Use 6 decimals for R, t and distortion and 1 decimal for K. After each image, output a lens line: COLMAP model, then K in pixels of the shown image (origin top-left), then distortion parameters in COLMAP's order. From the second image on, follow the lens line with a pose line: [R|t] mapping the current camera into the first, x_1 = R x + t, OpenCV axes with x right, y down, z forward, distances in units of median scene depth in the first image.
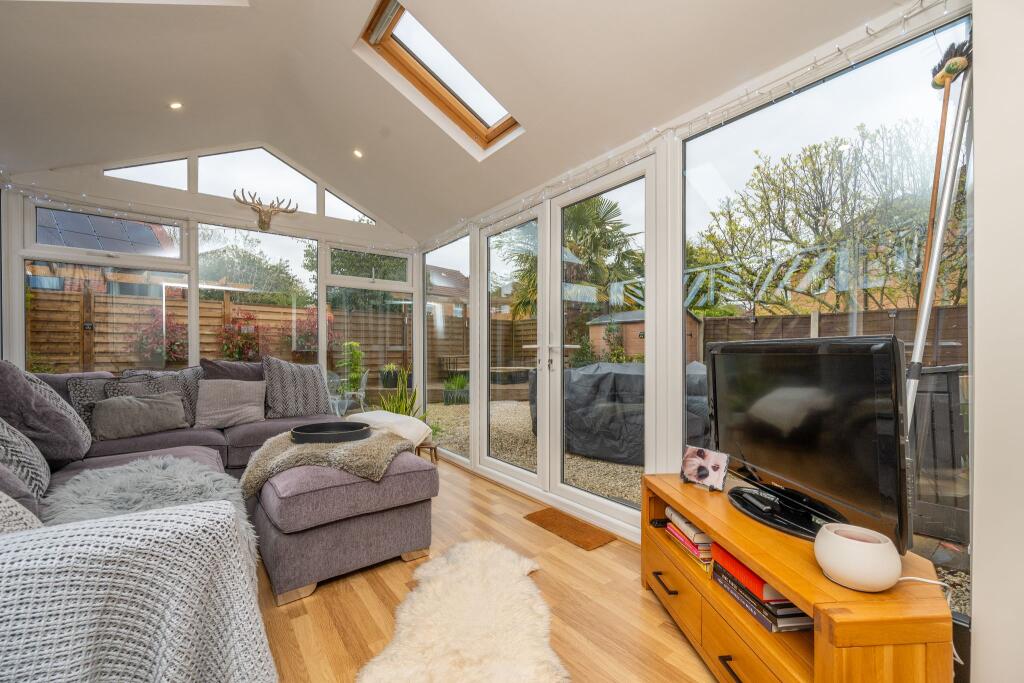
lens RADIAL K [[407.9, 0, 506.9], [0, 407.9, 343.6], [0, 0, 1]] dist [-0.001166, -0.000054]
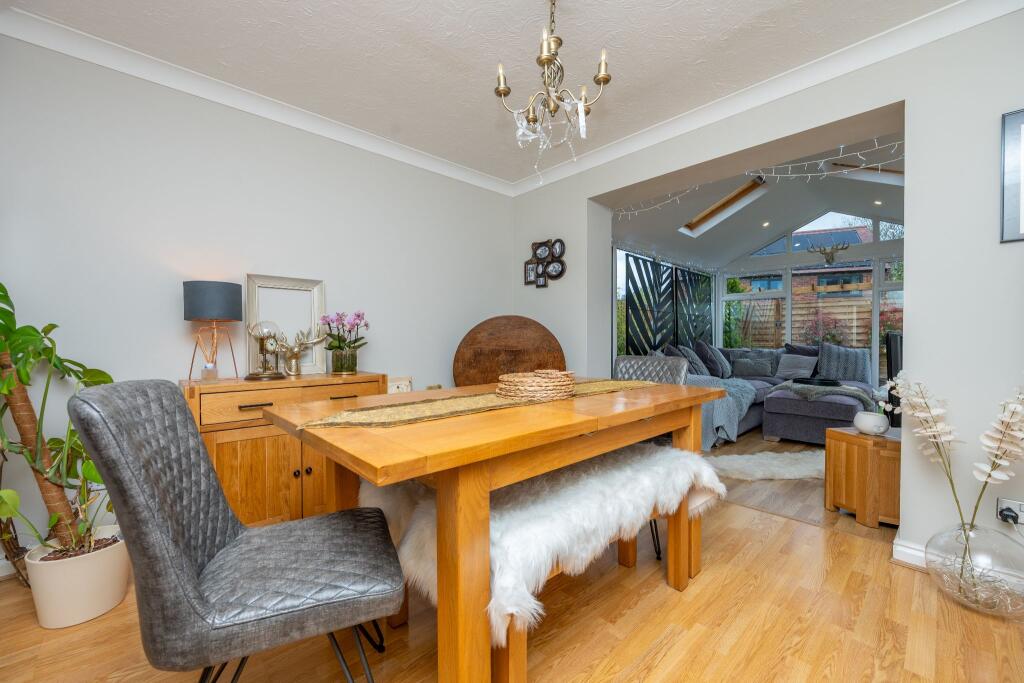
lens RADIAL K [[407.9, 0, 506.9], [0, 407.9, 343.6], [0, 0, 1]] dist [-0.001166, -0.000054]
pose [[0.085719, 0.014001, -0.996221, 0.961435], [0.013978, 0.999786, 0.015254, -0.007455], [0.996221, -0.015233, 0.085505, -0.419953]]
